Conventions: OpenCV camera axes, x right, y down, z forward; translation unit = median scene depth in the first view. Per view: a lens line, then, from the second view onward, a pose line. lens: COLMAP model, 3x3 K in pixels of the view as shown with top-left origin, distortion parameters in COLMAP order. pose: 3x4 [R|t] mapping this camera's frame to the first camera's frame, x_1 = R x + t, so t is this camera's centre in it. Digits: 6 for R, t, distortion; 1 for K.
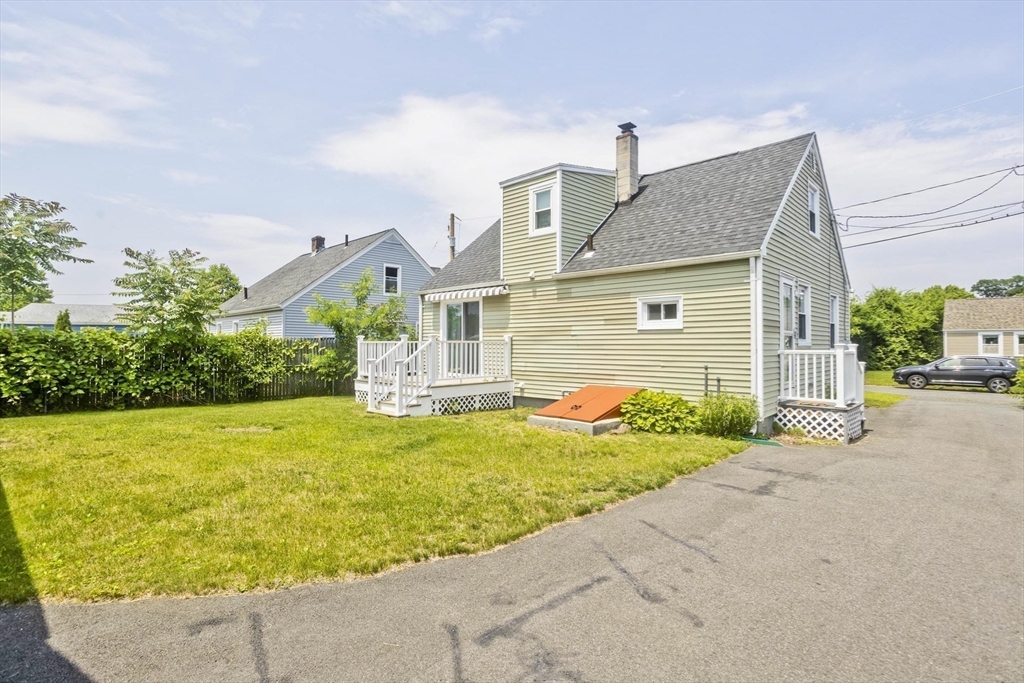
lens RADIAL K [[509.3, 0, 527.1], [0, 509.3, 330.9], [0, 0, 1]] dist [-0.023542, 0.009554]
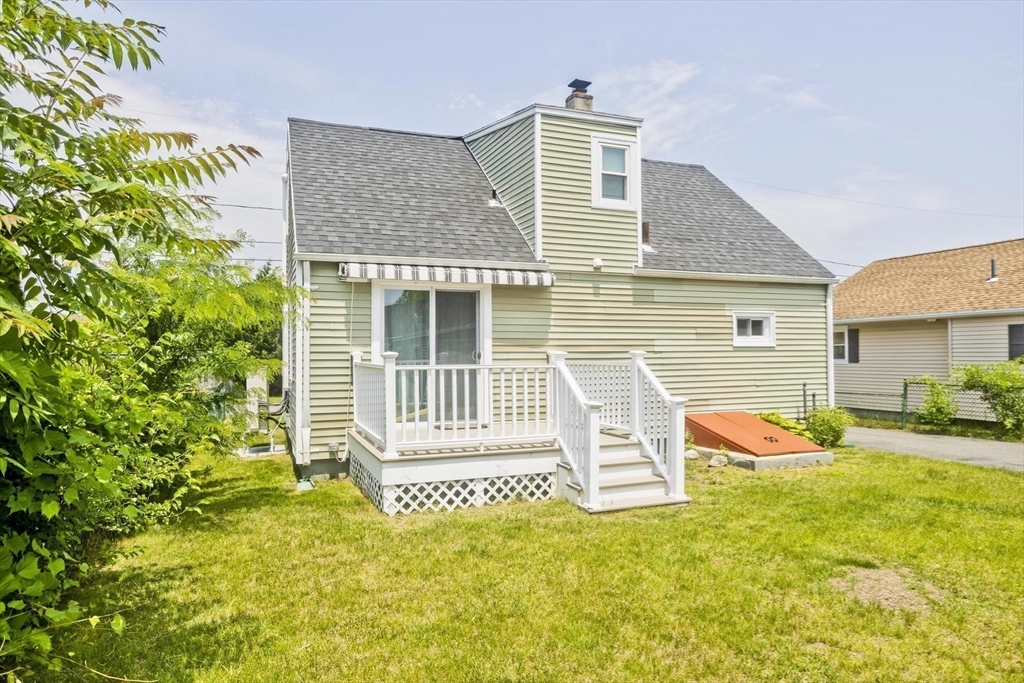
lens RADIAL K [[636.5, 0, 545.6], [0, 636.5, 344.8], [0, 0, 1]] dist [-0.003015, 0.001199]
pose [[0.418181, 0.007803, 0.908330, -0.795200], [-0.016535, 0.999863, -0.000977, 0.001289], [-0.908213, -0.014611, 0.418252, 0.707023]]
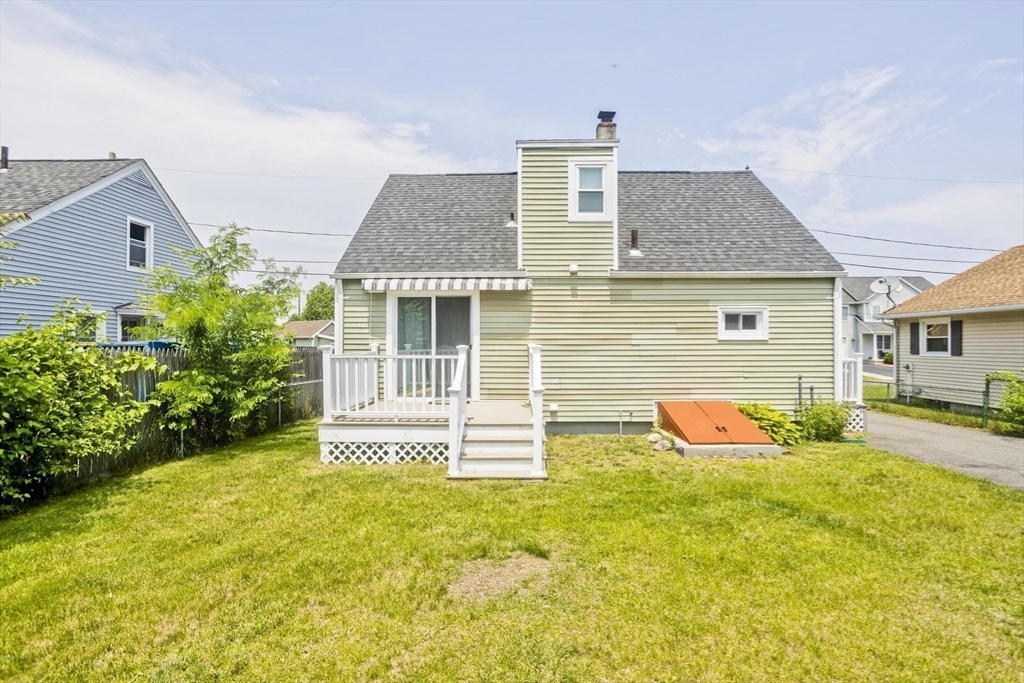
lens RADIAL K [[509.3, 0, 541.9], [0, 509.3, 344.8], [0, 0, 1]] dist [-0.023542, 0.009554]
pose [[0.736430, -0.004865, 0.676496, -0.569025], [-0.014903, 0.999615, 0.023411, -0.008982], [-0.676350, -0.027322, 0.736074, 0.444477]]
